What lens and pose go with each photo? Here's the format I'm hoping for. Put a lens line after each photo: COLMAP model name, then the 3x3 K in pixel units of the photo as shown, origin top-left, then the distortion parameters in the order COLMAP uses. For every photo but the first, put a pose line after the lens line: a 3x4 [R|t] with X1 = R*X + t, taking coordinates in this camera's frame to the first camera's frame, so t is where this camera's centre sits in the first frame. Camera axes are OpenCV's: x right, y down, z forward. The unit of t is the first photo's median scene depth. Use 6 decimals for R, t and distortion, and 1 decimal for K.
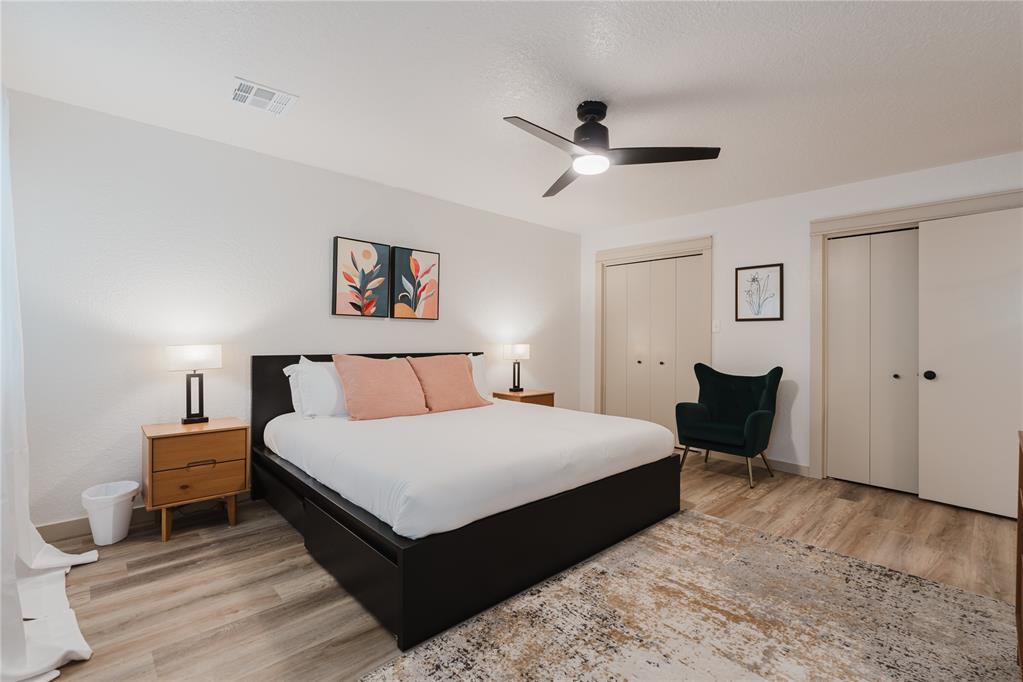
lens RADIAL K [[454.9, 0, 509.7], [0, 454.9, 336.4], [0, 0, 1]] dist [-0.023209, 0.000822]
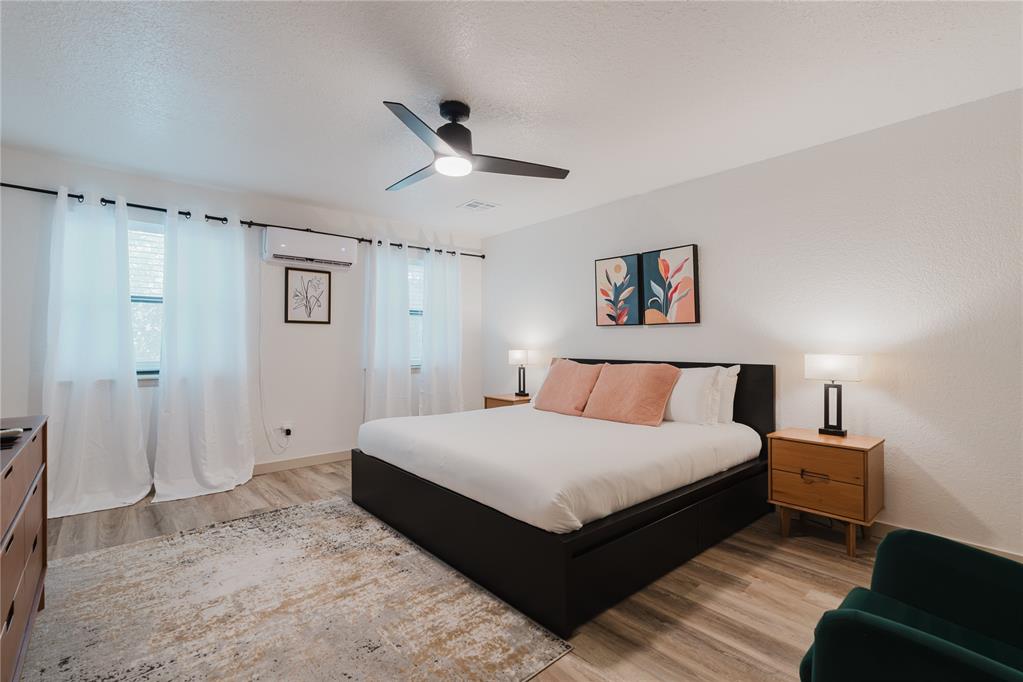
lens RADIAL K [[463.6, 0, 509.5], [0, 463.6, 331.3], [0, 0, 1]] dist [-0.003115, 0.000142]
pose [[-0.030547, -0.039300, -0.998760, 0.786621], [0.002029, 0.999222, -0.039381, 0.012977], [0.999531, -0.003229, -0.030444, 0.761468]]
